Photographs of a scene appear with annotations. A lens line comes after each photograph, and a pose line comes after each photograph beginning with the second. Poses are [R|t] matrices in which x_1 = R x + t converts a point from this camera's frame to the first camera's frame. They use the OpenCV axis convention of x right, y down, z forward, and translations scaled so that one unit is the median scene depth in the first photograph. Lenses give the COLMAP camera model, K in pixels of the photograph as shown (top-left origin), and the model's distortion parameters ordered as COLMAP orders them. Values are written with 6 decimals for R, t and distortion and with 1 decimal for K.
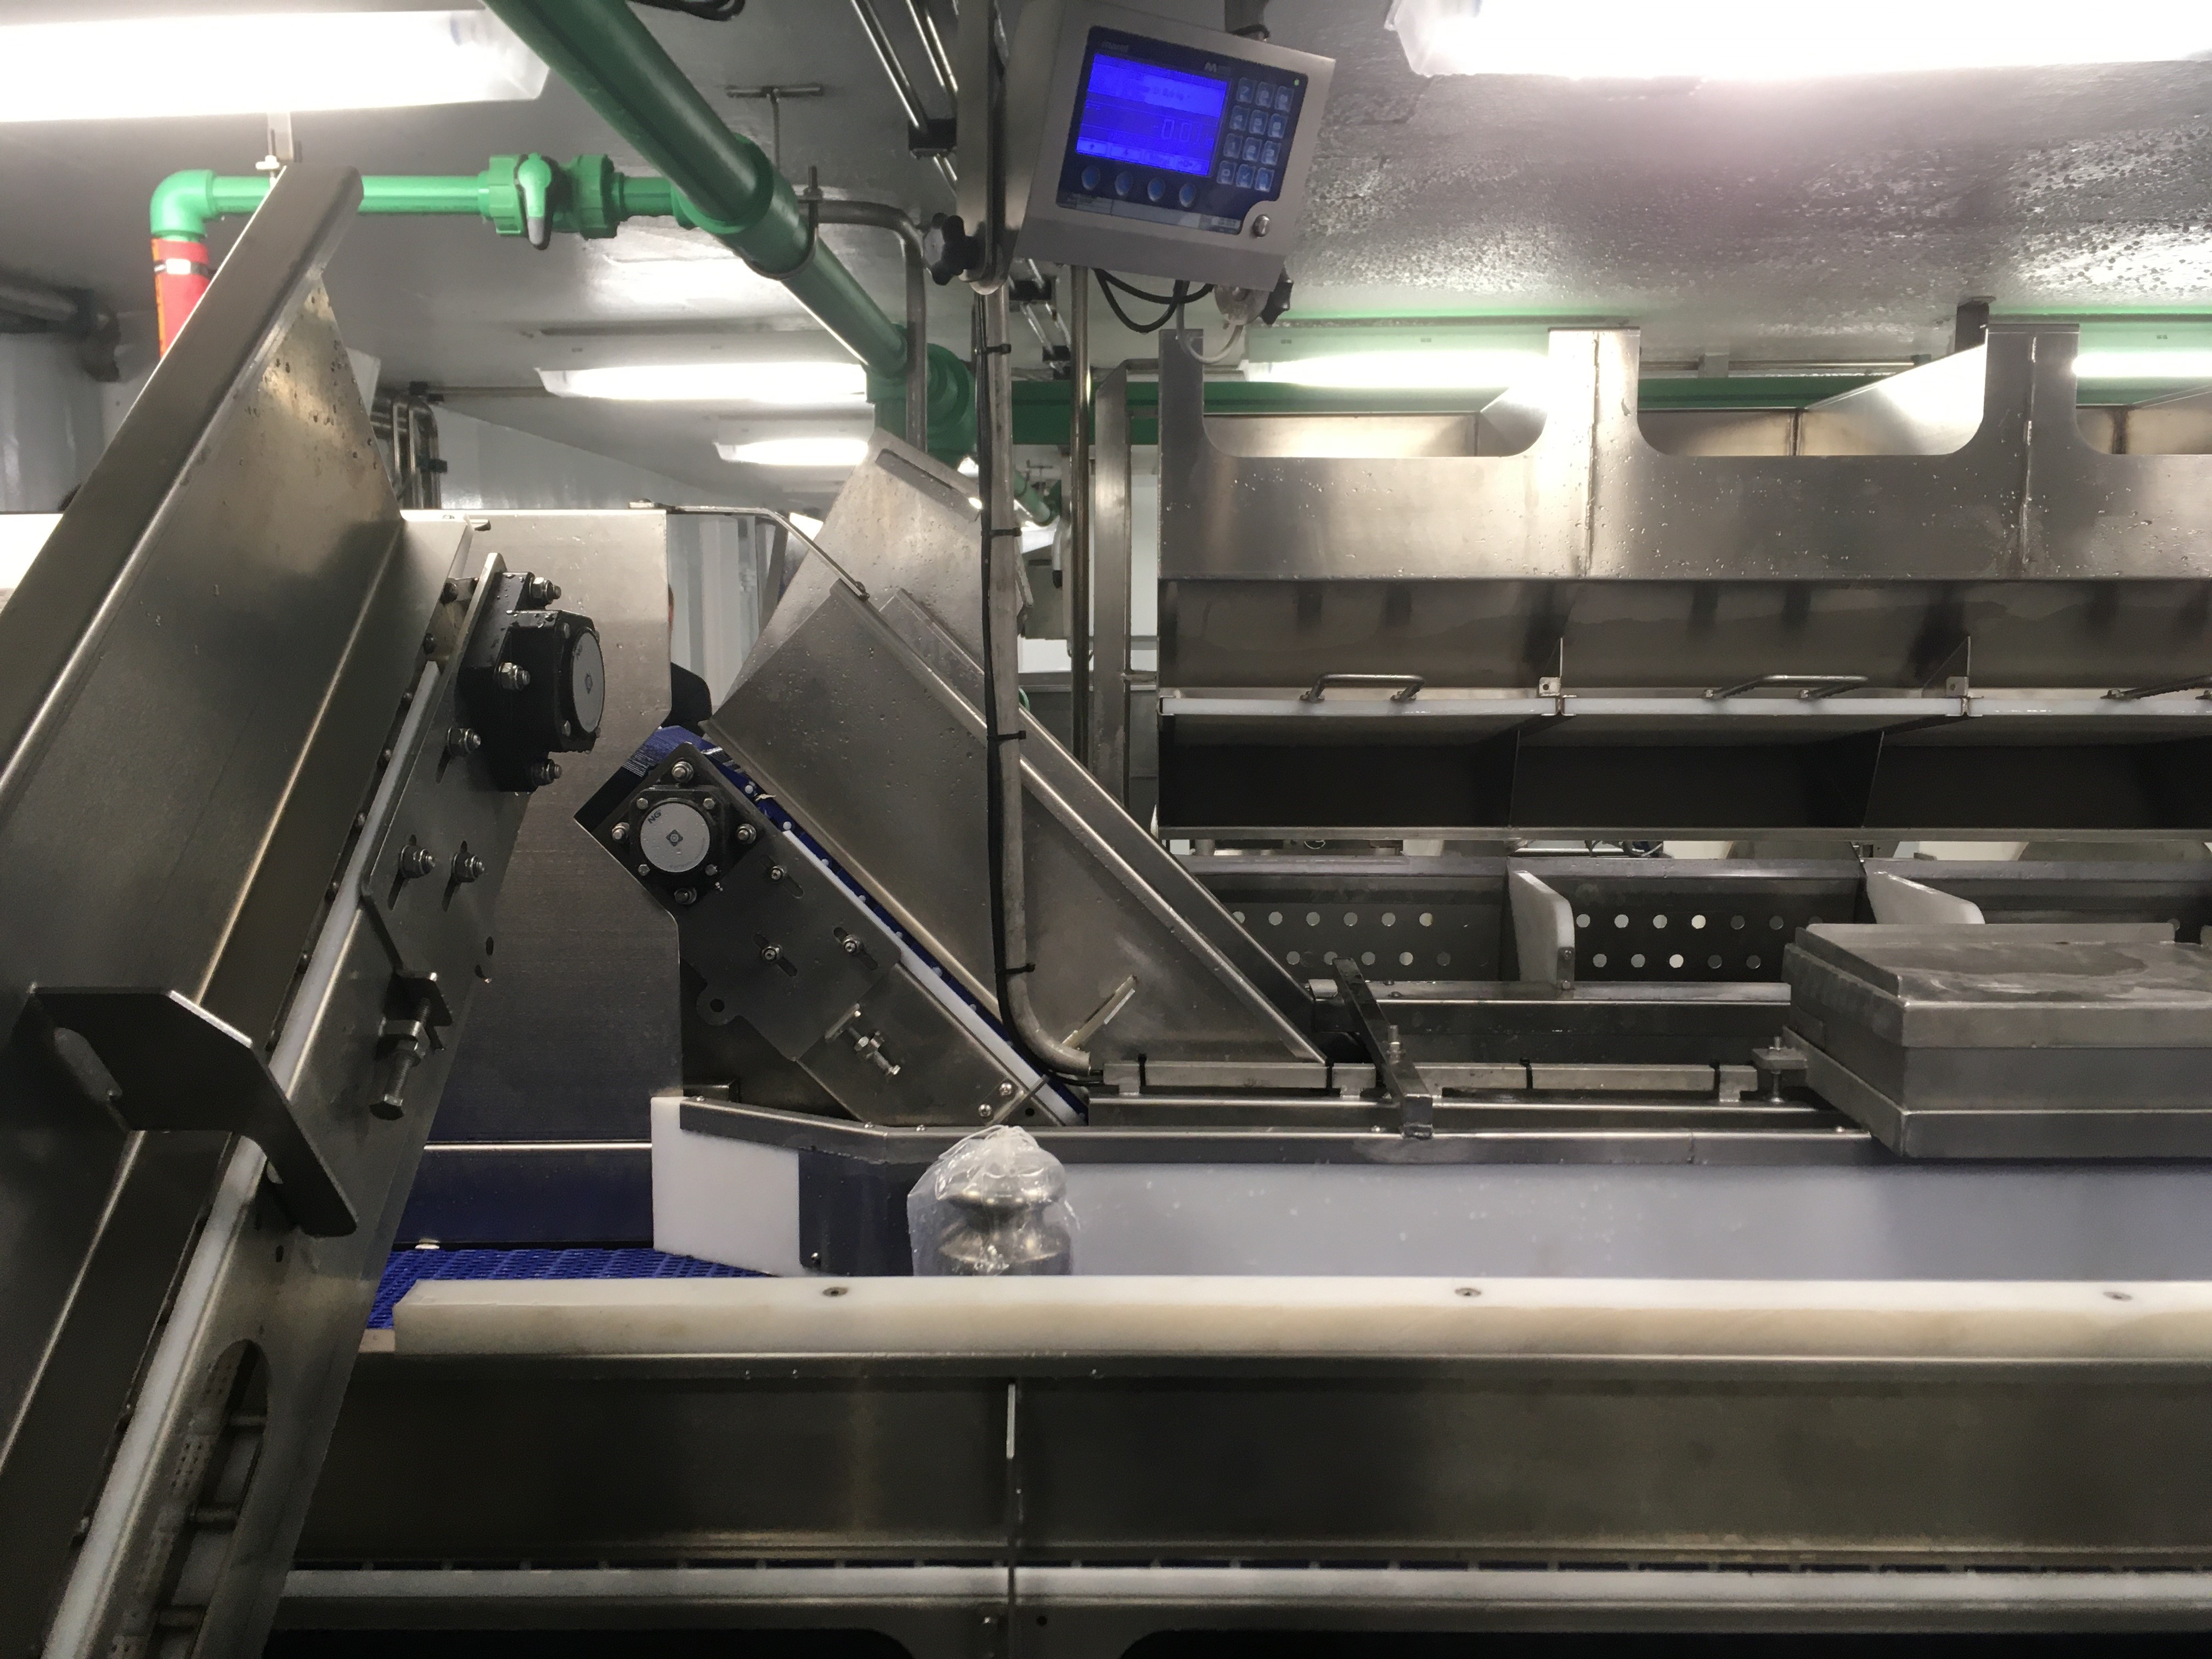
lens RADIAL K [[1870.5, 0, 1106.0], [0, 1870.5, 829.5], [0, 0, 1]] dist [0.073464, -0.124149]
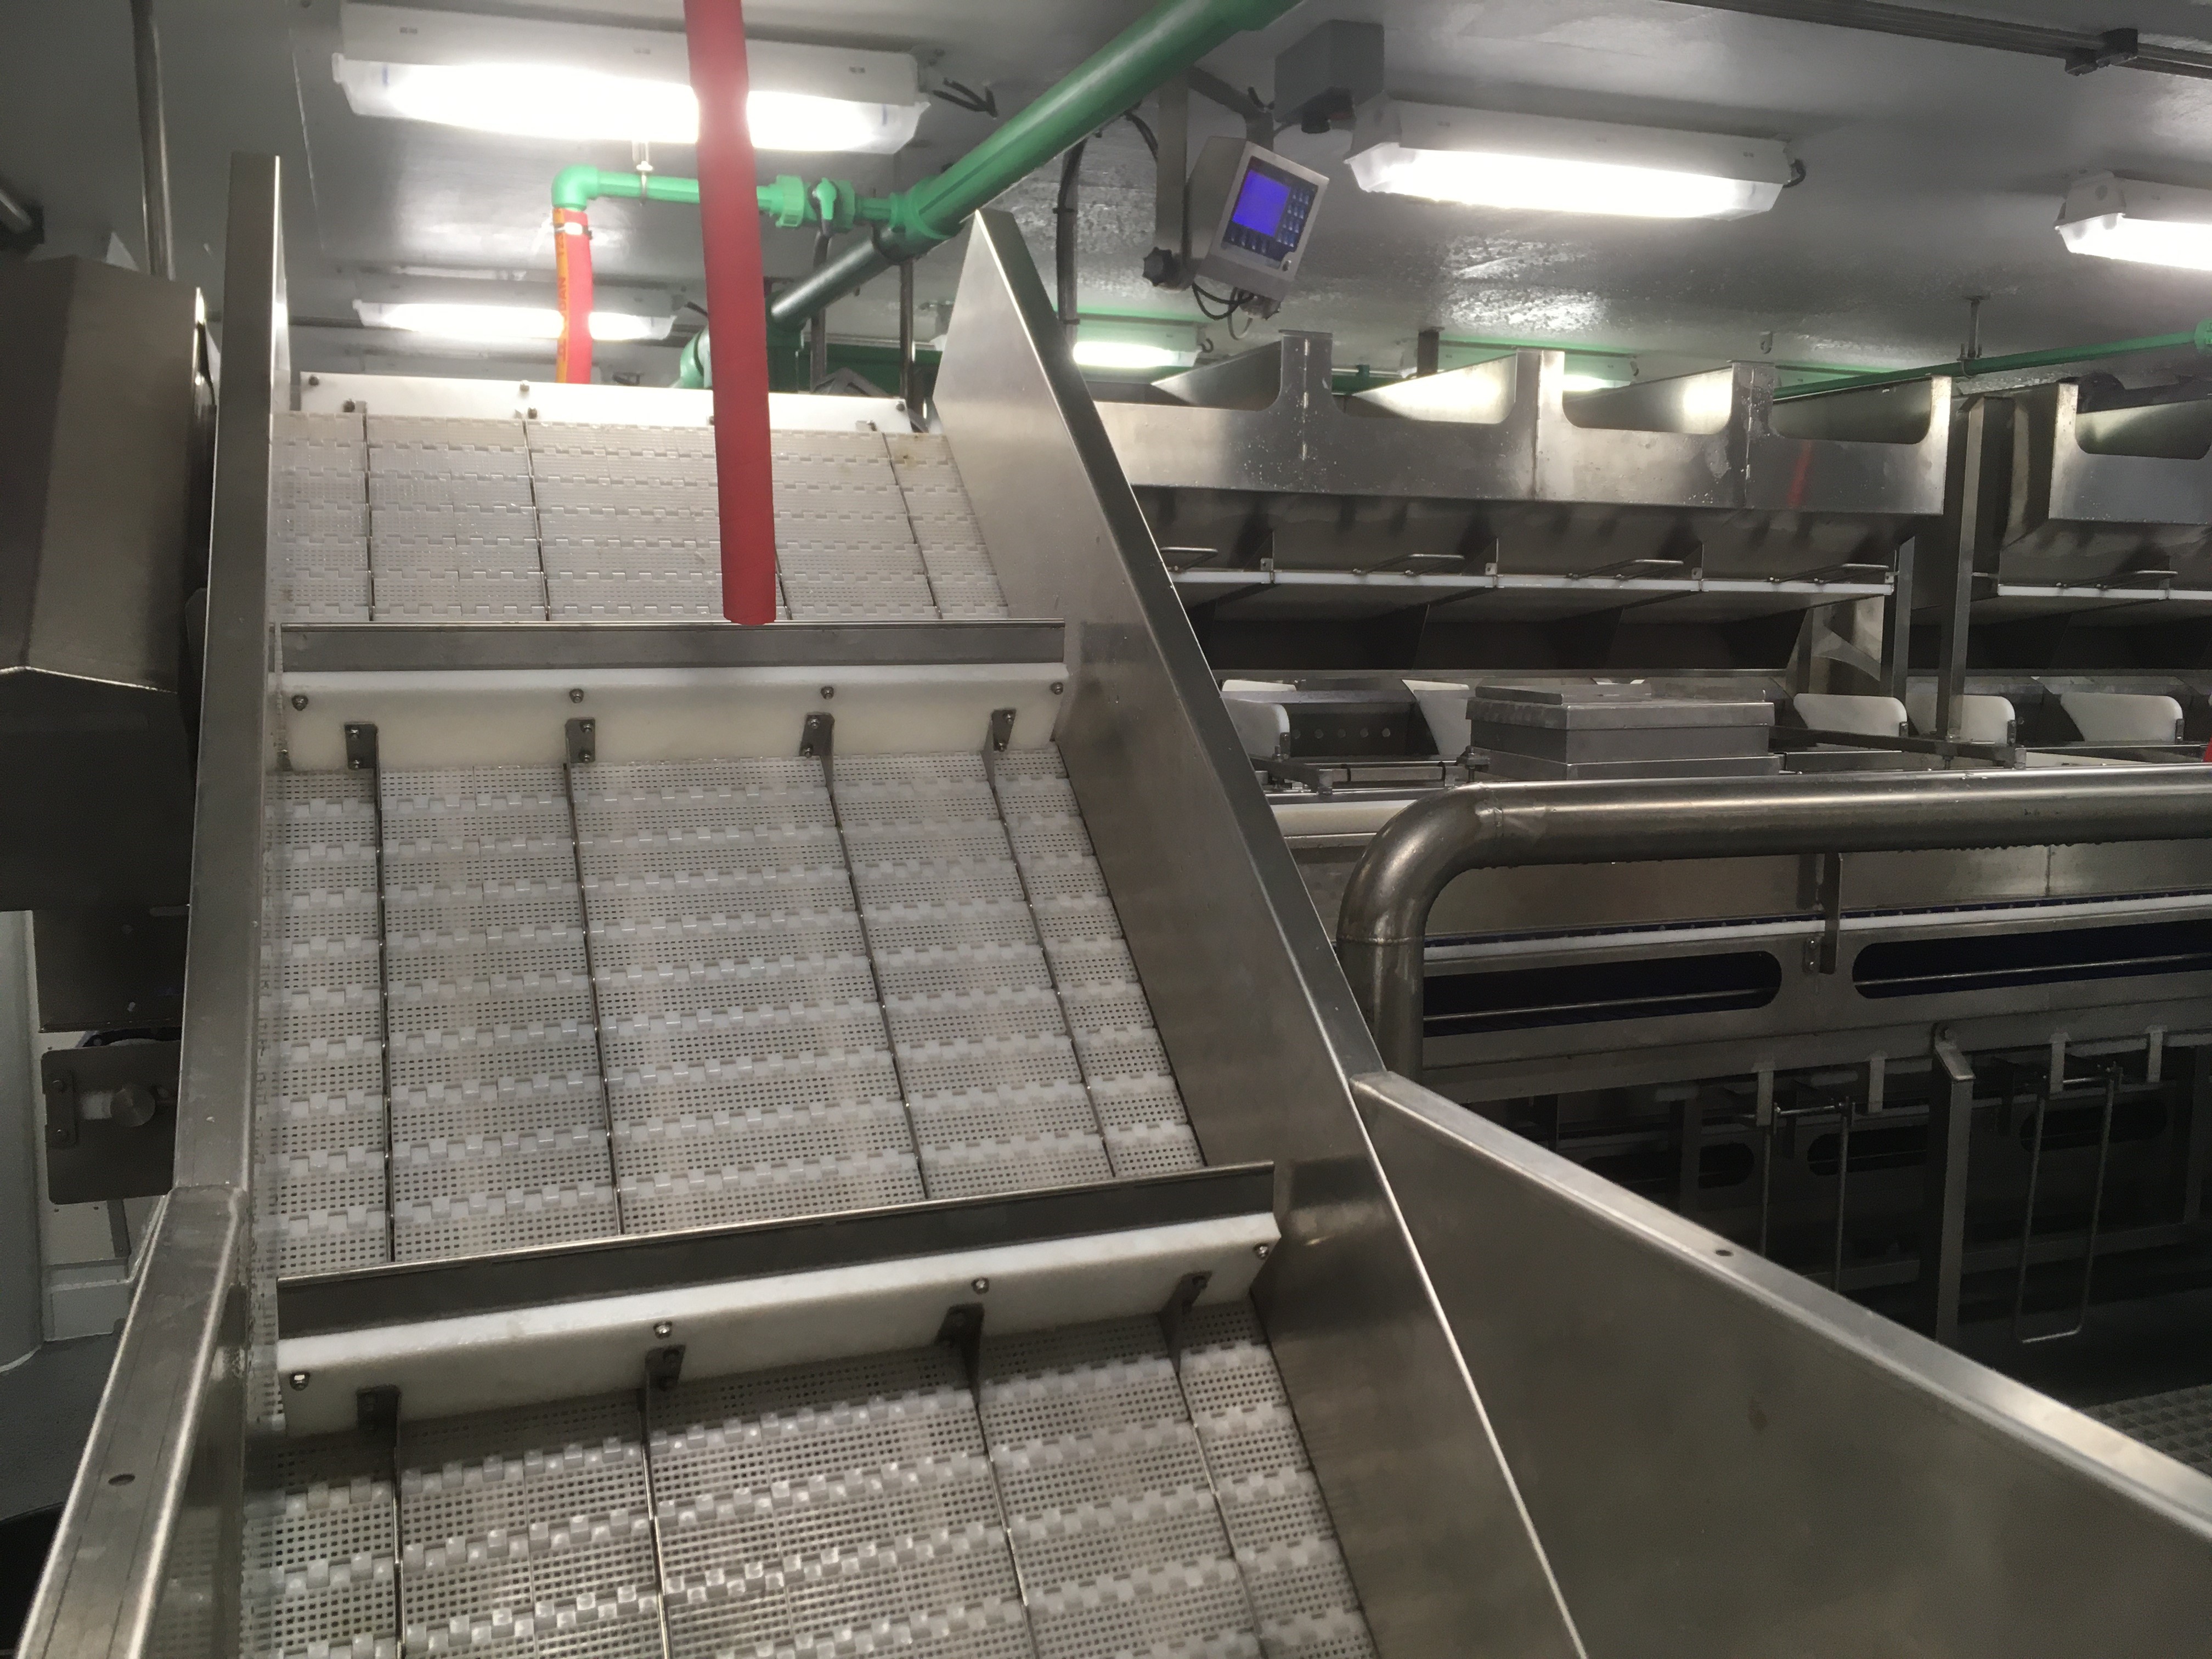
lens RADIAL K [[1870.5, 0, 1106.0], [0, 1870.5, 829.5], [0, 0, 1]] dist [0.073464, -0.124149]
pose [[0.923732, -0.036379, 0.381308, -0.620812], [0.034463, 0.999336, 0.011855, 0.152763], [-0.381486, 0.002190, 0.924372, -0.474121]]
